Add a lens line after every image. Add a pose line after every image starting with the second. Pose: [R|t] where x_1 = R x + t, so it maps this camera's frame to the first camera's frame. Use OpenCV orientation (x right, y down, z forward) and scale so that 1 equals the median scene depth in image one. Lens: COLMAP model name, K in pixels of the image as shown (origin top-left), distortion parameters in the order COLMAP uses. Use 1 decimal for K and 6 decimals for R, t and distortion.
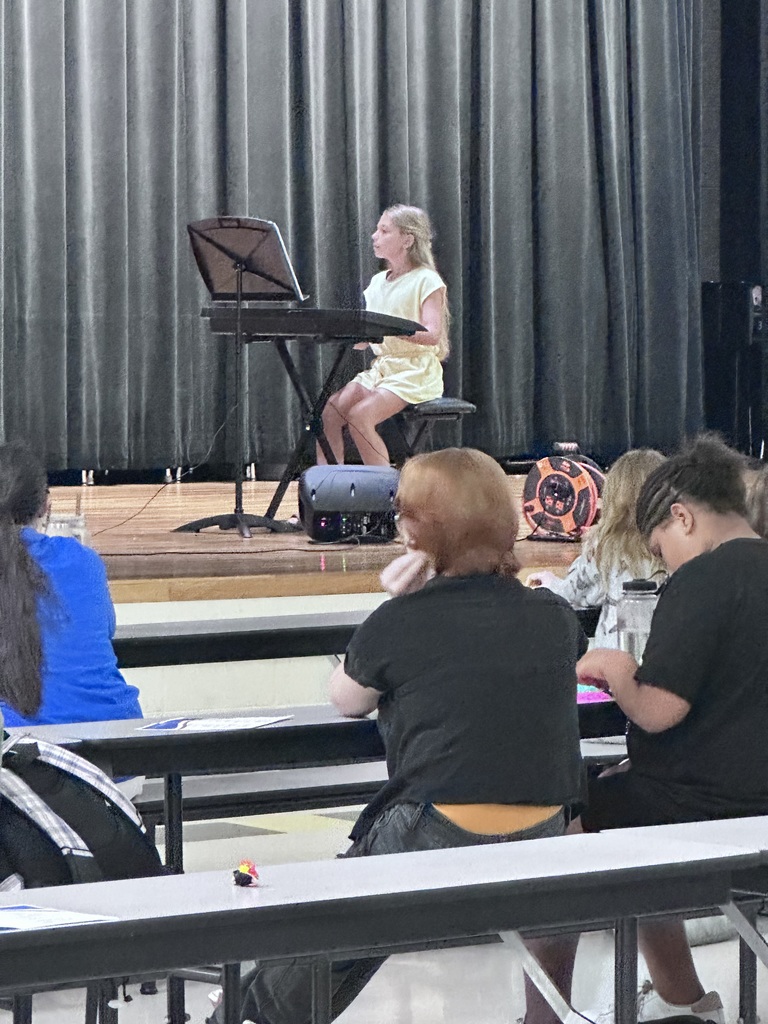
lens RADIAL K [[4327.2, 0, 384.0], [0, 4327.2, 512.0], [0, 0, 1]] dist [-0.207127, -1.407233]
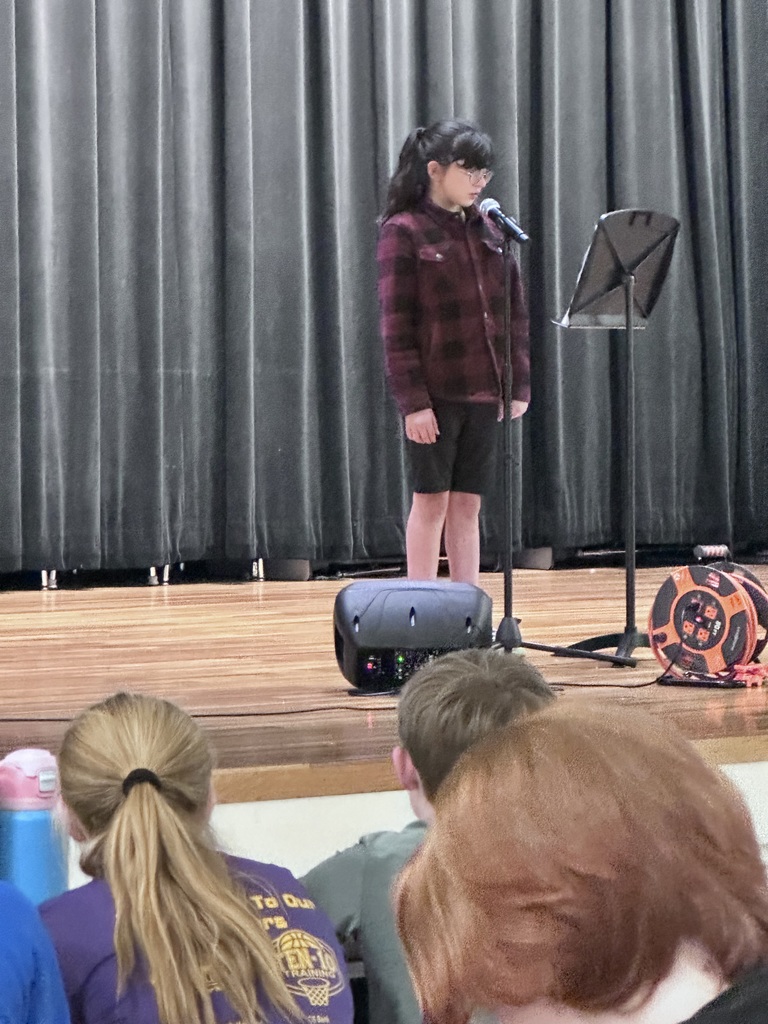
lens RADIAL K [[4629.0, 0, 384.0], [0, 4629.0, 512.0], [0, 0, 1]] dist [-0.191473, 16.670722]
pose [[0.999983, -0.005642, -0.001264, -0.007330], [0.005622, 0.999870, -0.015123, -0.007301], [0.001349, 0.015115, 0.999885, 0.171128]]
